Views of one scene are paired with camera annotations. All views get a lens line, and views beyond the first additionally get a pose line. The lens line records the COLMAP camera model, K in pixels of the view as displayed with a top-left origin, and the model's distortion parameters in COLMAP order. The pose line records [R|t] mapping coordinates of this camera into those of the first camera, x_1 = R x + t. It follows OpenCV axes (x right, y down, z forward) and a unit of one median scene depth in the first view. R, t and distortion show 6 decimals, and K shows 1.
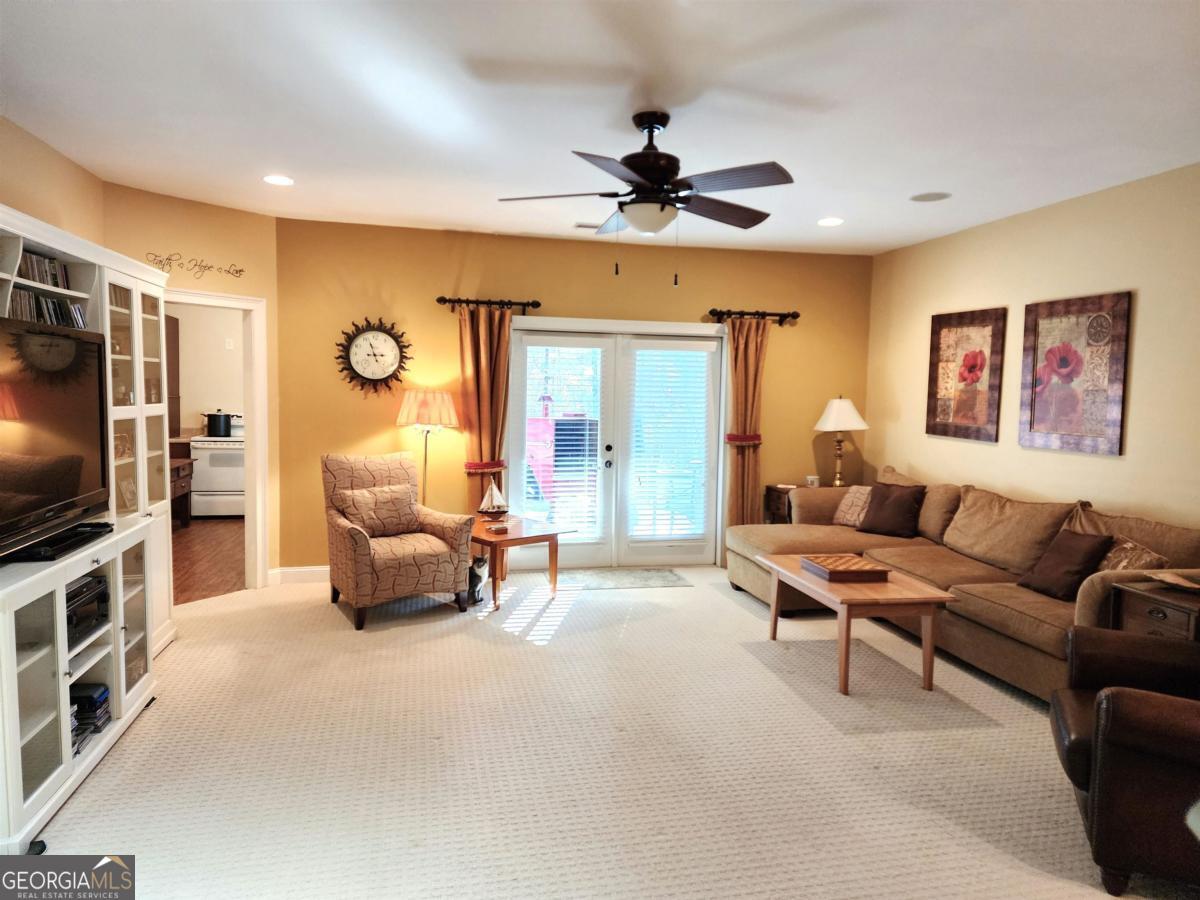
lens RADIAL K [[797.5, 0, 600.0], [0, 797.5, 450.0], [0, 0, 1]] dist [0.154507, -0.132176]
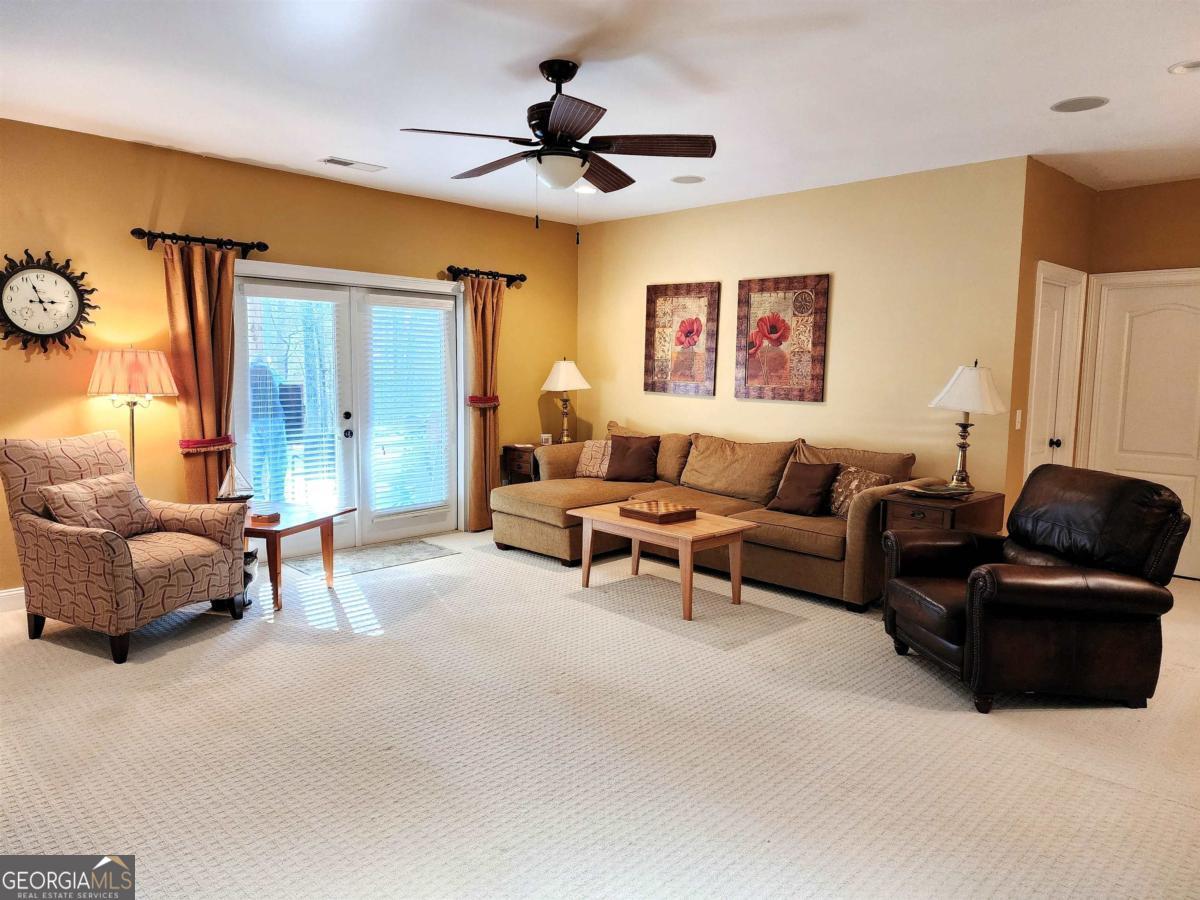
lens RADIAL K [[807.9, 0, 602.6], [0, 807.9, 451.5], [0, 0, 1]] dist [0.156620, -0.153941]
pose [[0.845760, -0.067361, 0.529295, -0.277203], [0.042511, 0.997352, 0.059000, -0.004932], [-0.531867, -0.027398, 0.846384, 0.079586]]
